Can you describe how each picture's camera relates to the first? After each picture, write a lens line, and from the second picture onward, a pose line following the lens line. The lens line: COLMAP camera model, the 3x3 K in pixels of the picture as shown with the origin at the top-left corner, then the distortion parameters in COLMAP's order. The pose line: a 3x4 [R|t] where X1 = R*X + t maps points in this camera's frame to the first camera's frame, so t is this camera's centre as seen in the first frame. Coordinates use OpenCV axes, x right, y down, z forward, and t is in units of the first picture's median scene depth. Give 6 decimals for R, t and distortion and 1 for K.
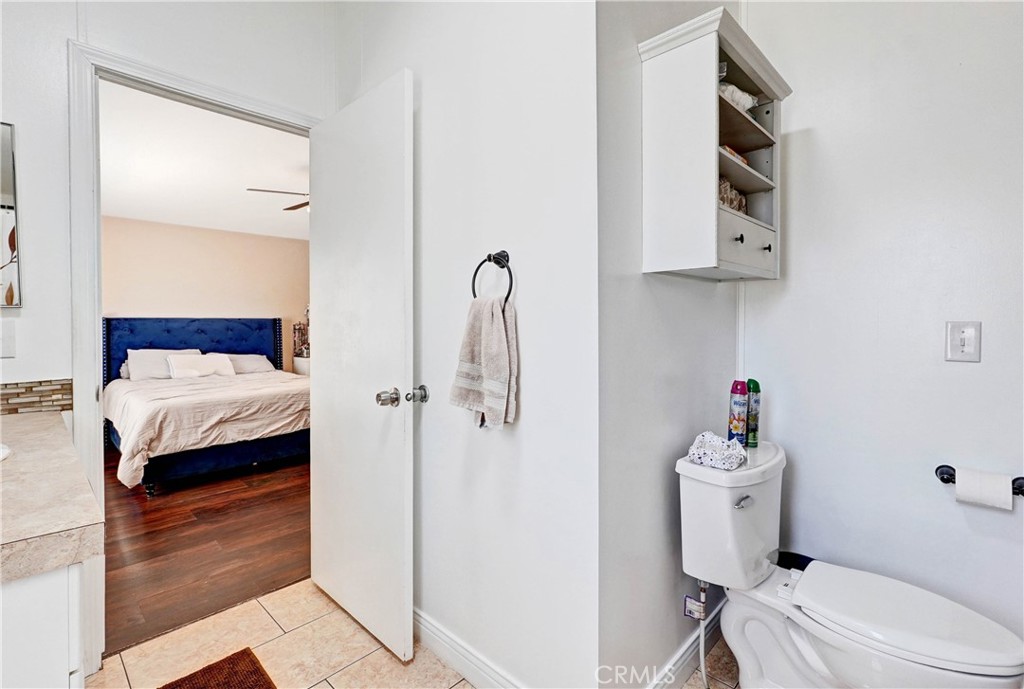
lens RADIAL K [[474.8, 0, 518.4], [0, 474.8, 334.6], [0, 0, 1]] dist [-0.004118, -0.000521]
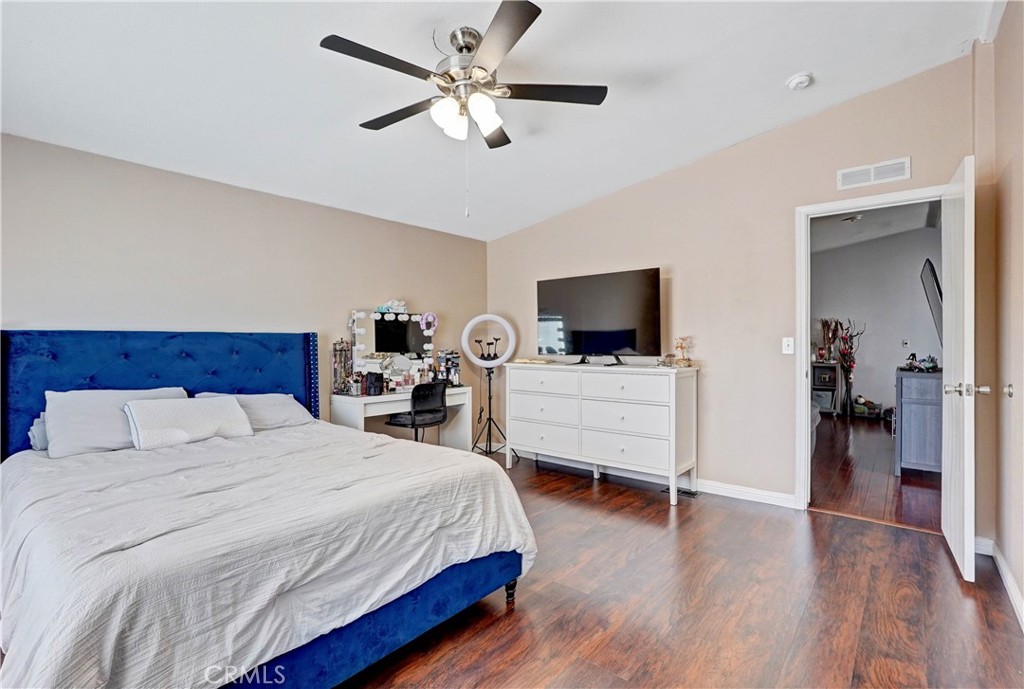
lens RADIAL K [[474.8, 0, 505.4], [0, 474.8, 349.0], [0, 0, 1]] dist [-0.004118, -0.000521]
pose [[0.998529, -0.004290, 0.054058, -0.346009], [0.004779, 0.999949, -0.008922, -0.008044], [-0.054017, 0.009167, 0.998498, 0.449519]]
